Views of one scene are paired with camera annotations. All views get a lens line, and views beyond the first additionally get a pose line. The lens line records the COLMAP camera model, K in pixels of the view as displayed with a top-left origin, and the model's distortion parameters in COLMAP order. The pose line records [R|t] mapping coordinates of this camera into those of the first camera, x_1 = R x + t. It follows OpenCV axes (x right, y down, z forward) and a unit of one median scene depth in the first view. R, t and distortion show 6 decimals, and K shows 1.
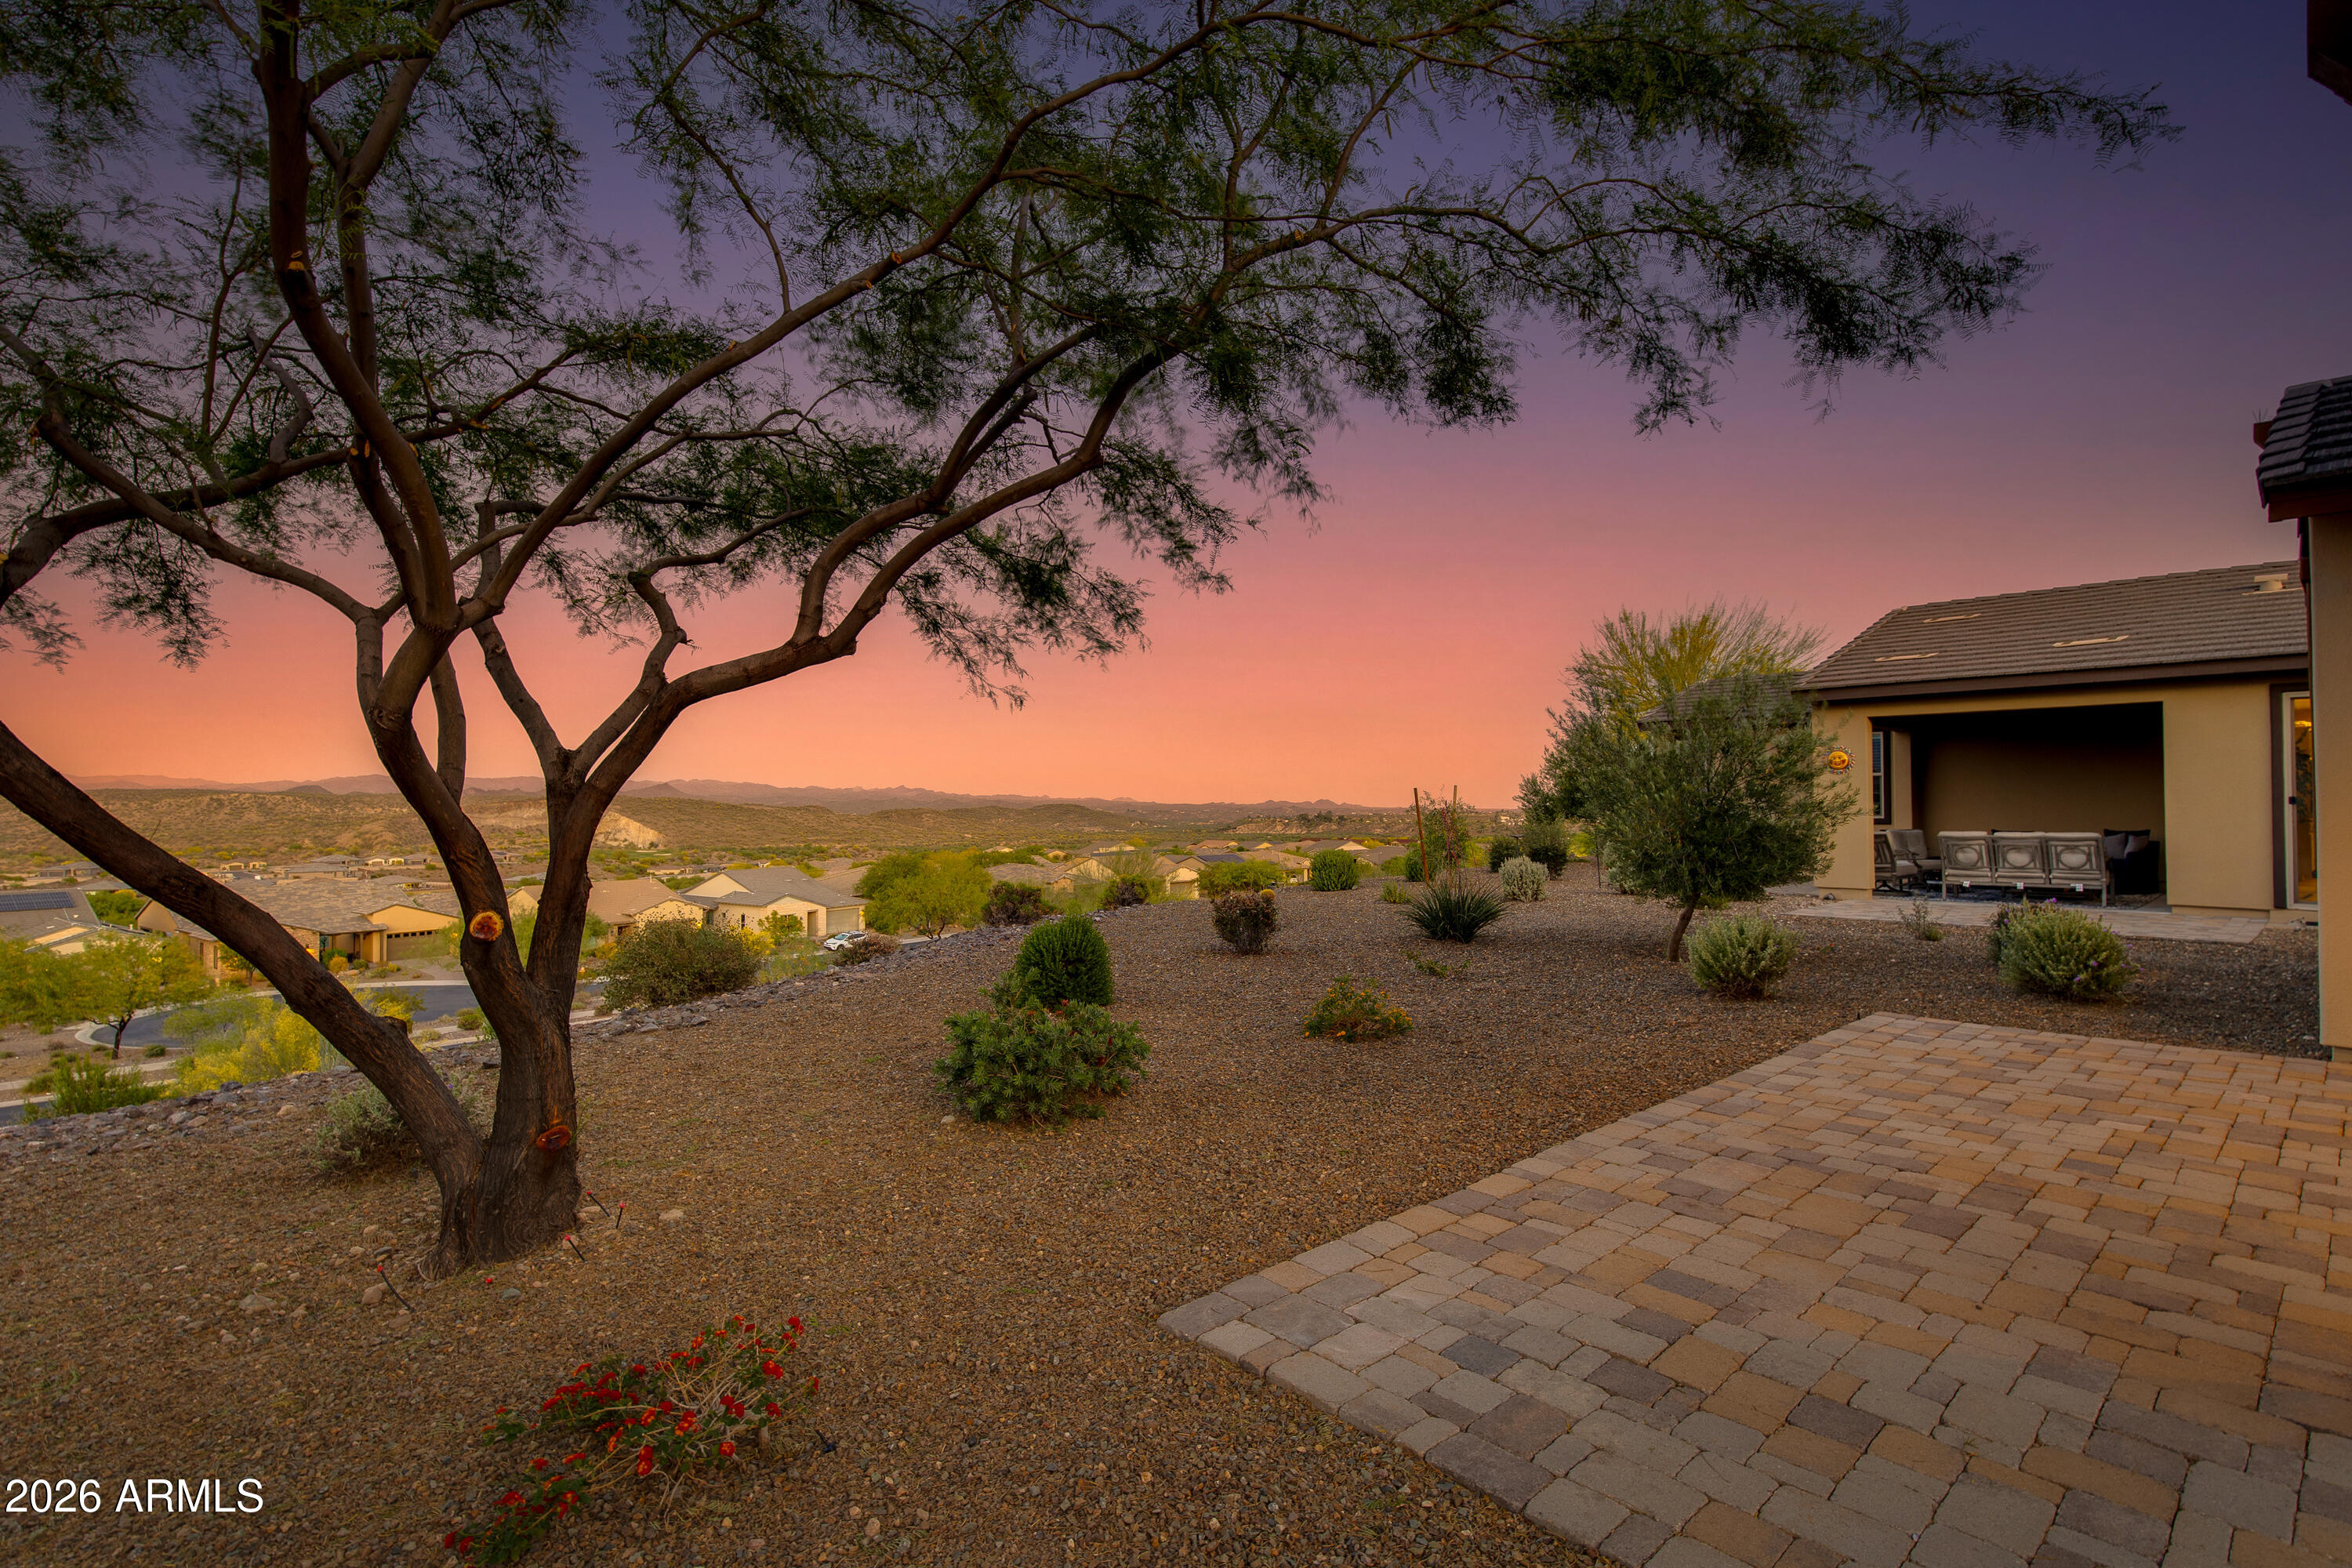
lens RADIAL K [[1078.8, 0, 1169.2], [0, 1078.8, 786.1], [0, 0, 1]] dist [0.002856, 0.000511]
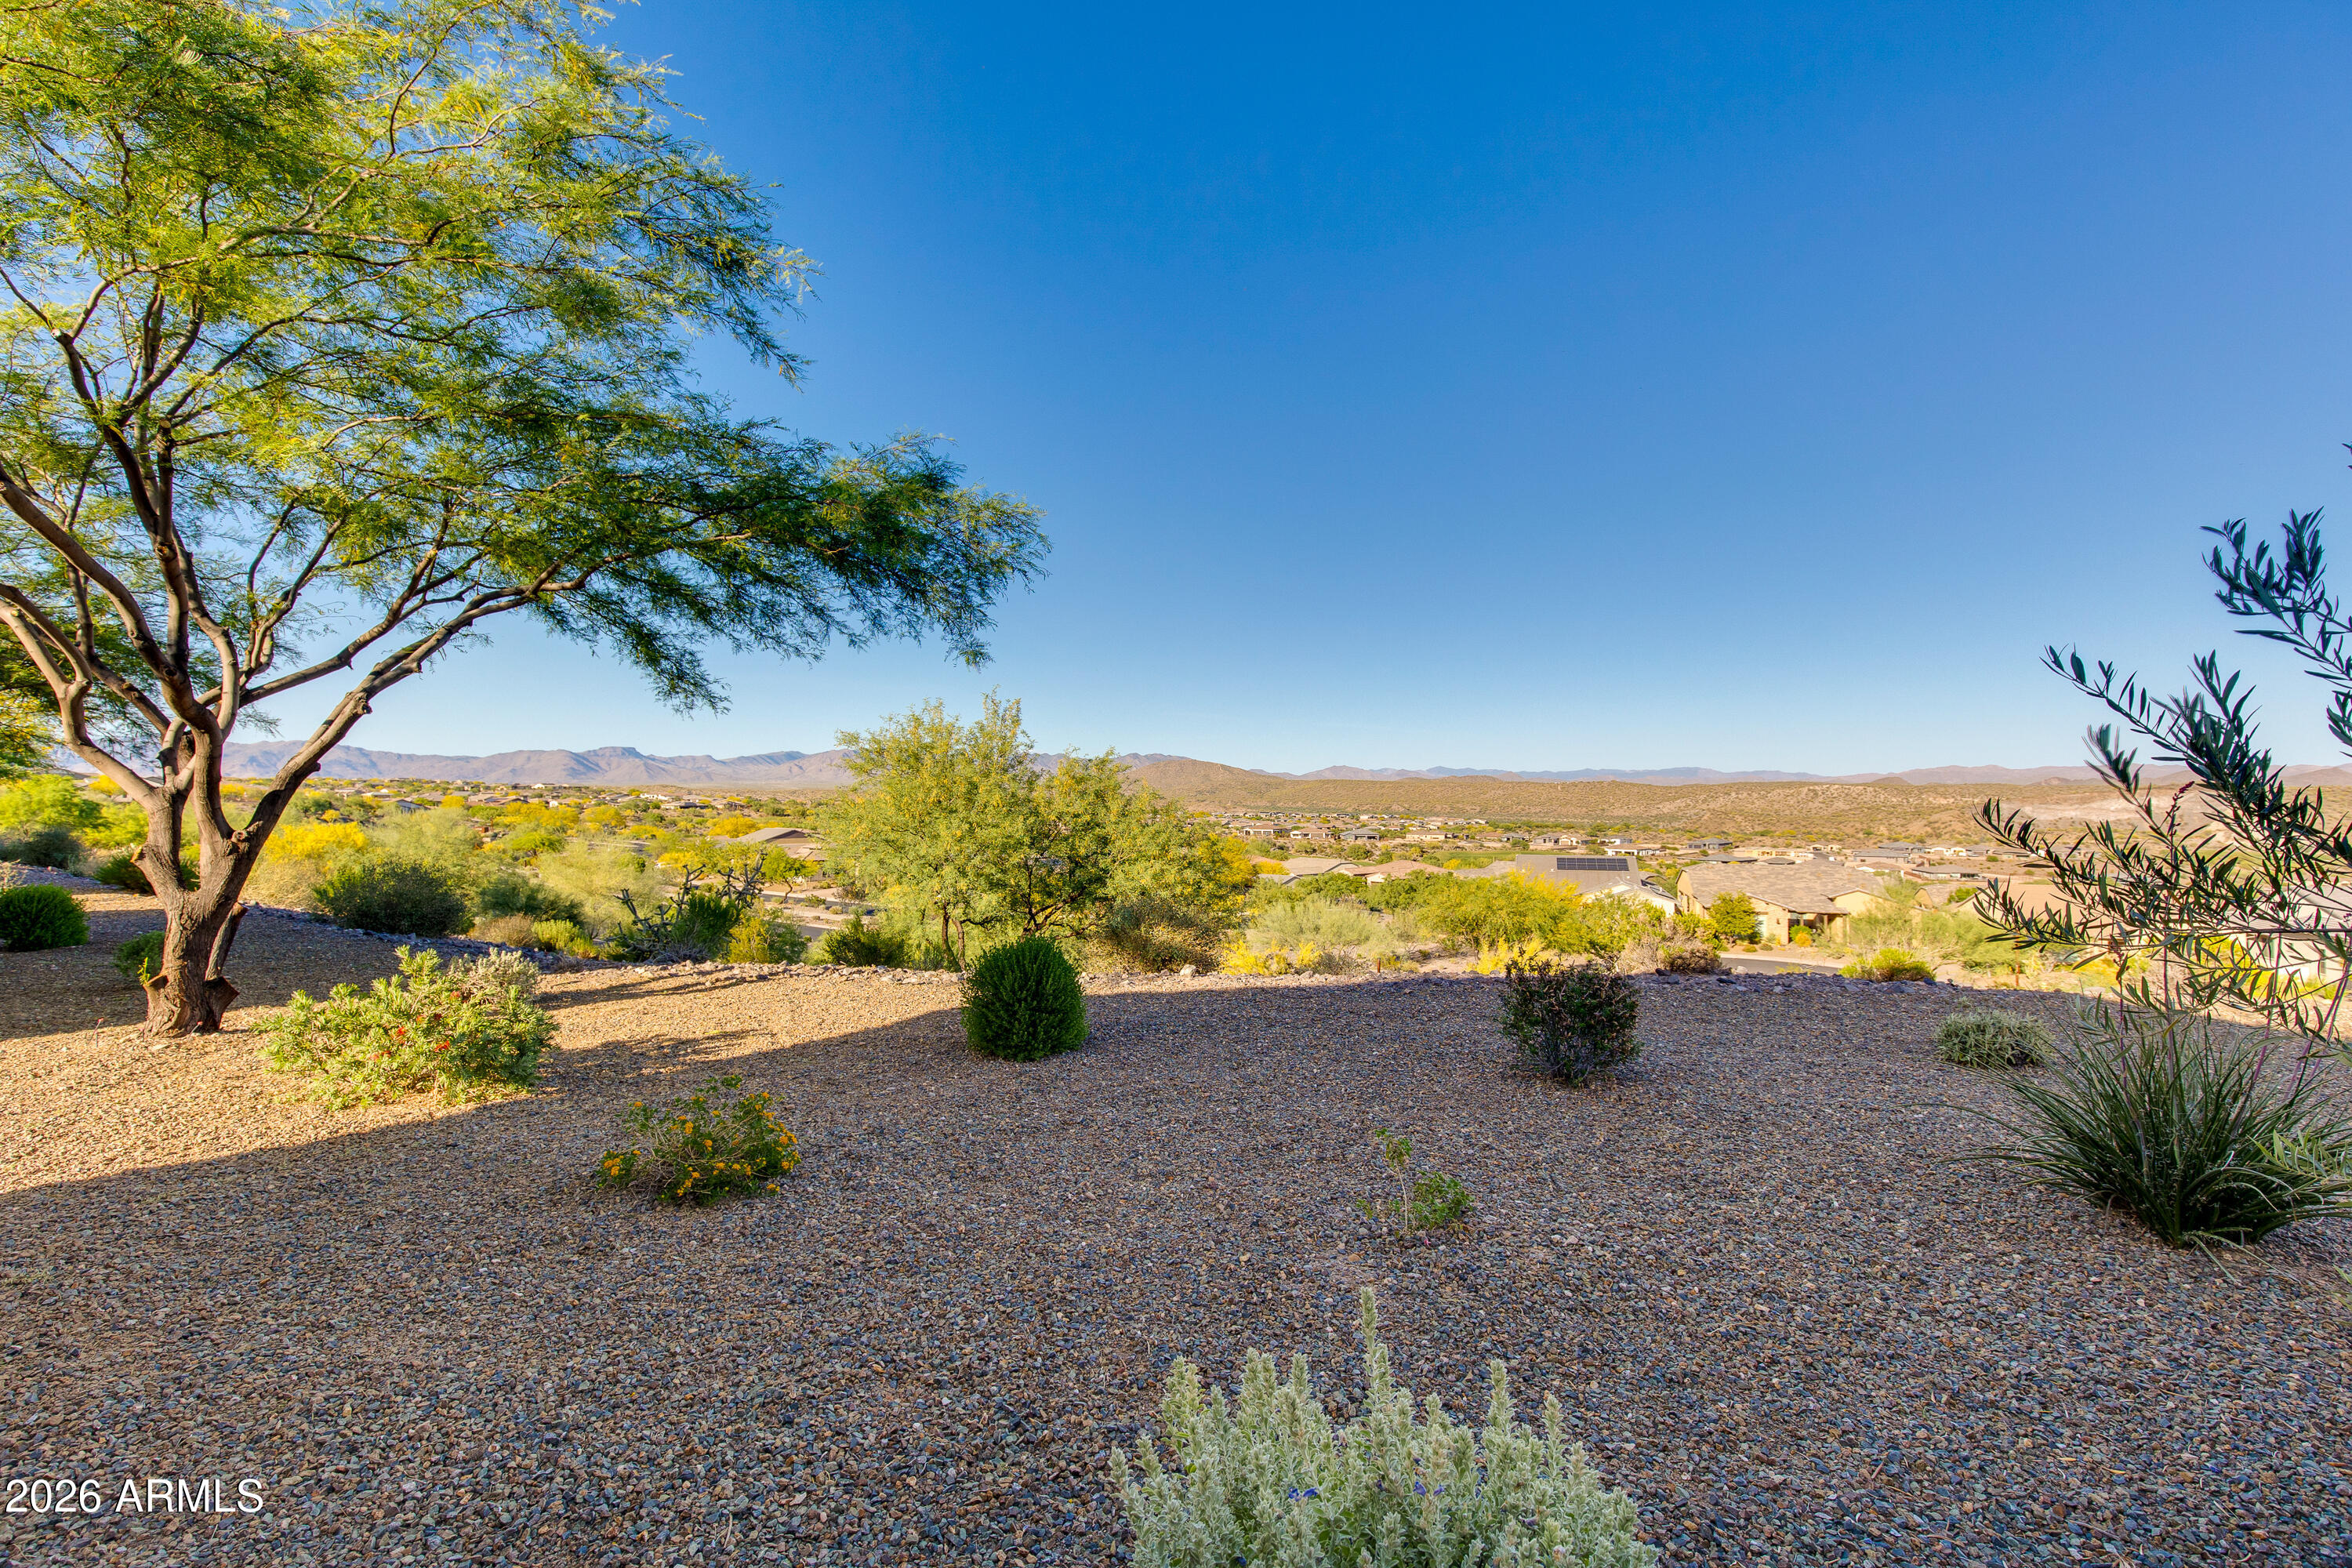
lens RADIAL K [[1050.3, 0, 1178.8], [0, 1050.3, 786.3], [0, 0, 1]] dist [0.004351, -0.000352]
pose [[0.298443, -0.005917, -0.954409, 0.979303], [0.014390, 0.999895, -0.001699, 0.026191], [0.954319, -0.013227, 0.298497, 1.349742]]
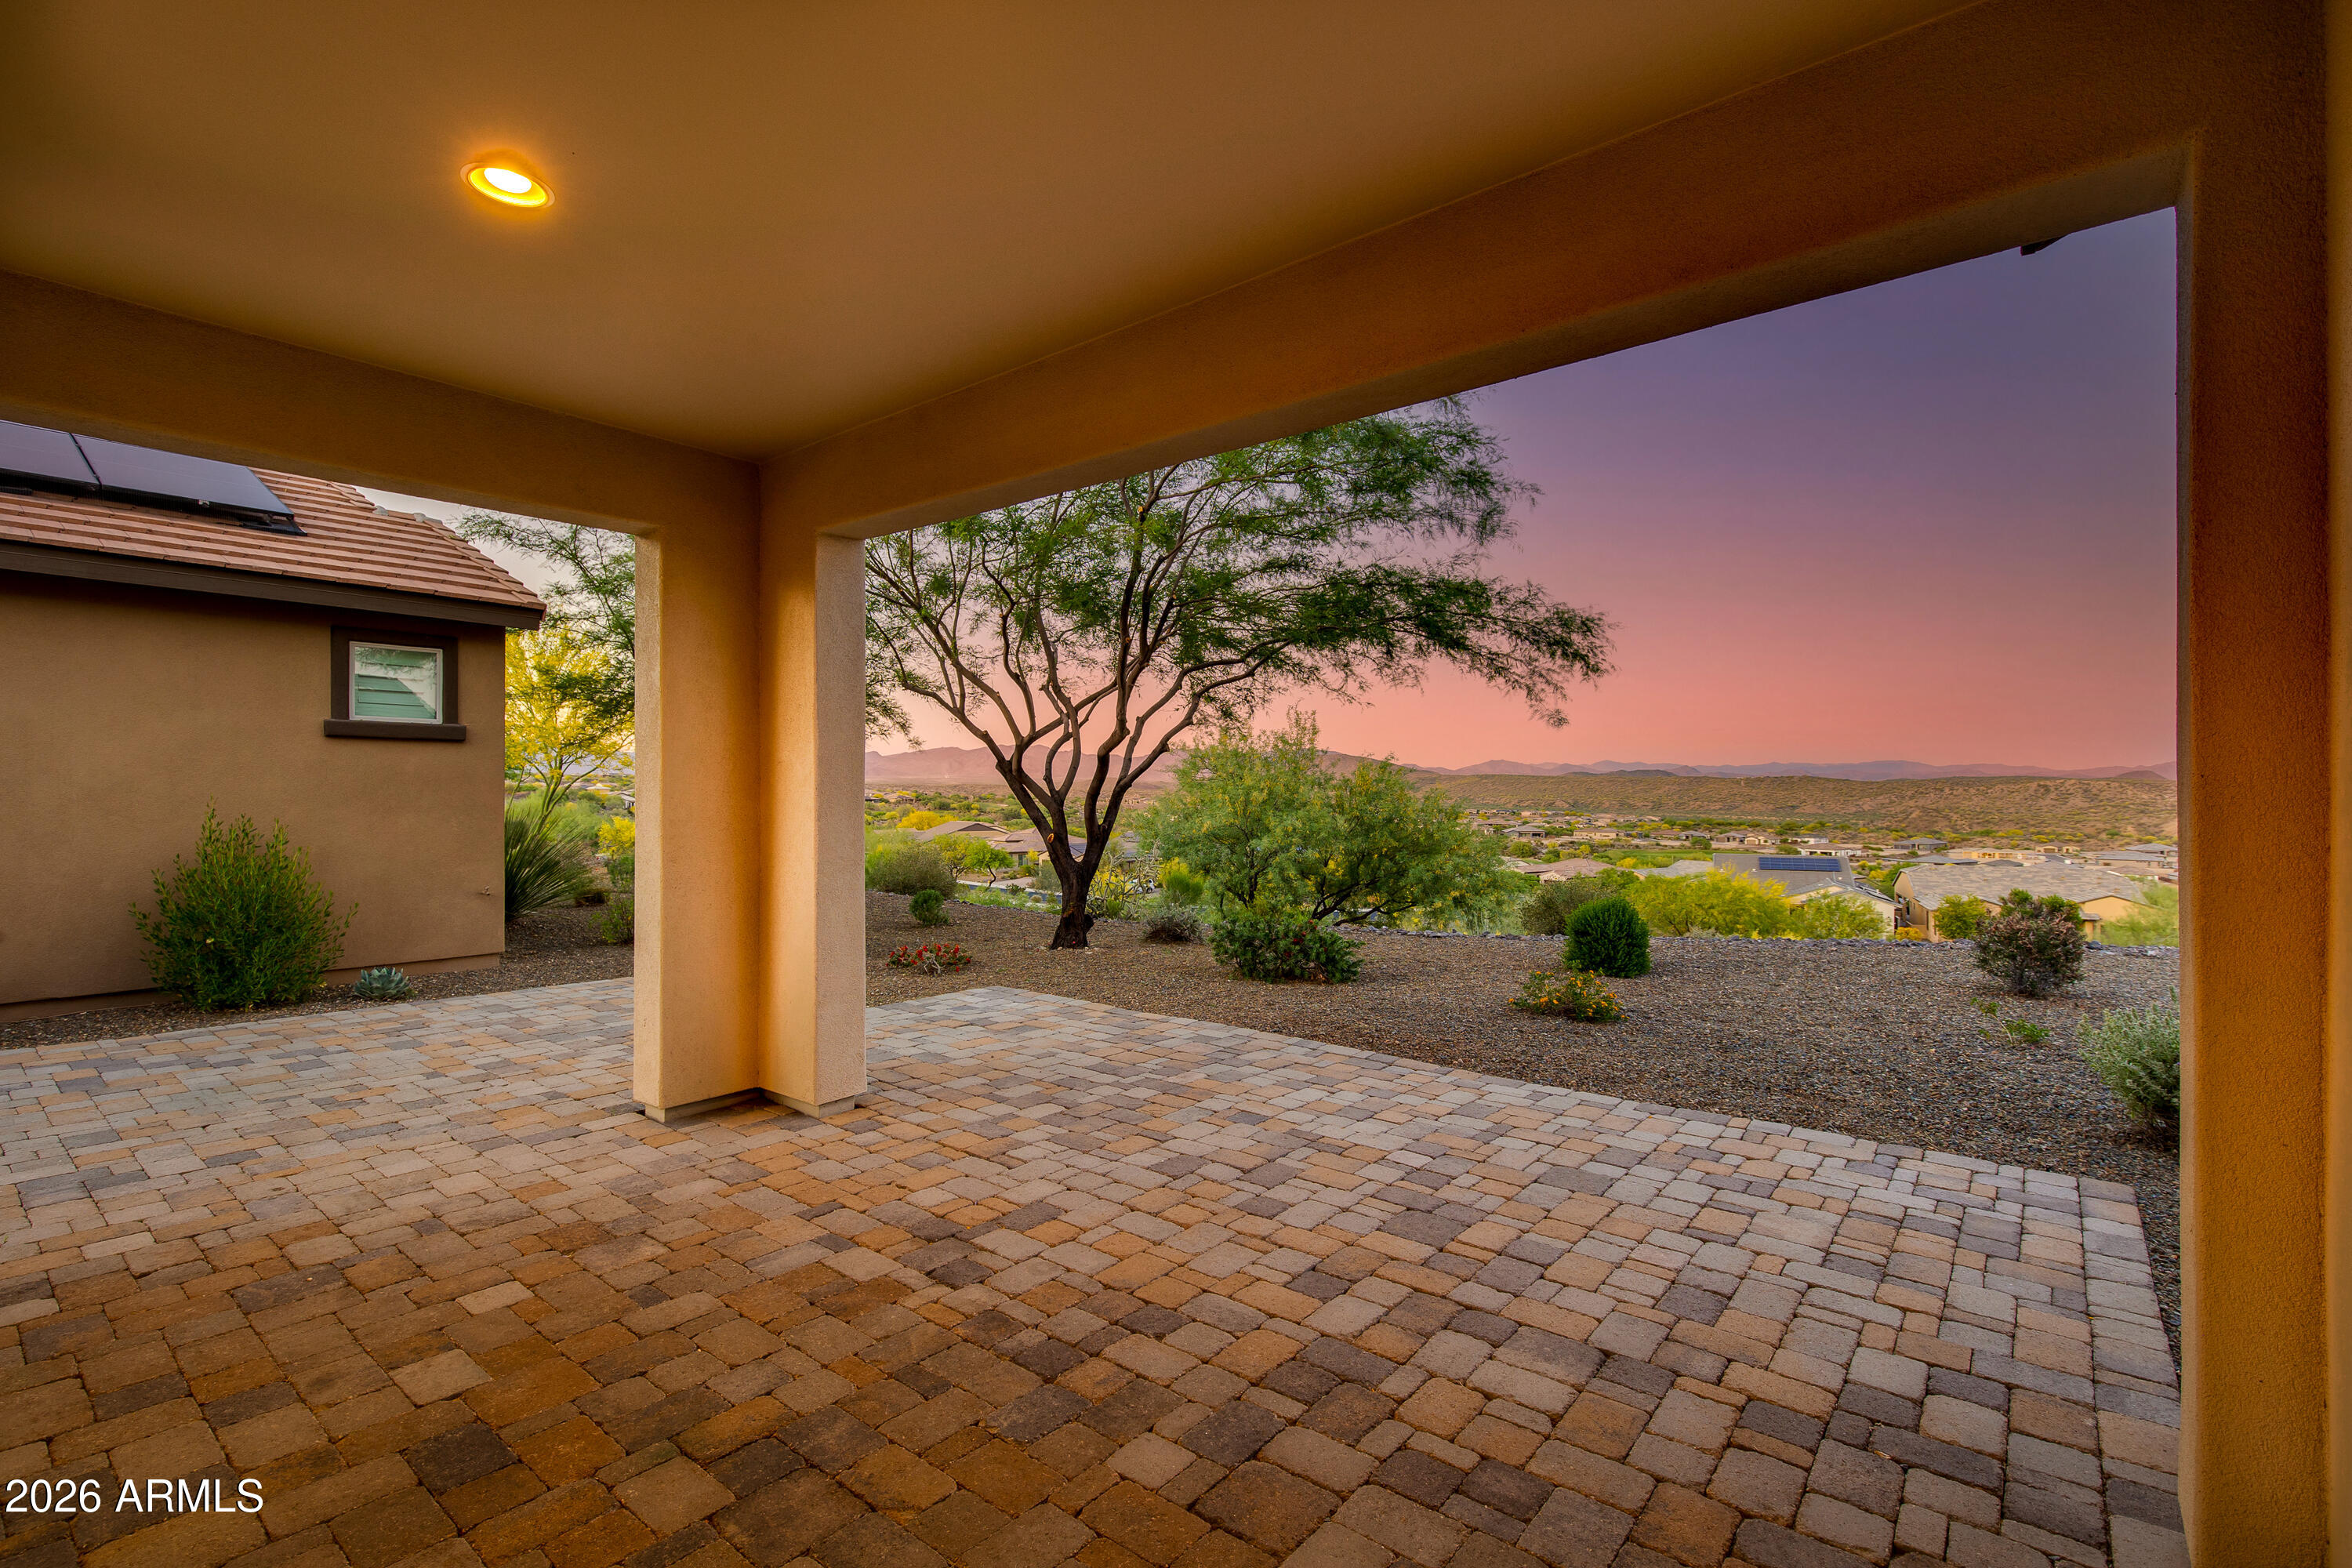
lens RADIAL K [[1057.5, 0, 1176.3], [0, 1057.5, 794.9], [0, 0, 1]] dist [0.002953, 0.000006]
pose [[0.159213, 0.007119, -0.987219, 1.443840], [0.013577, 0.999864, 0.009400, -0.010791], [0.987151, -0.014900, 0.159095, 0.542132]]
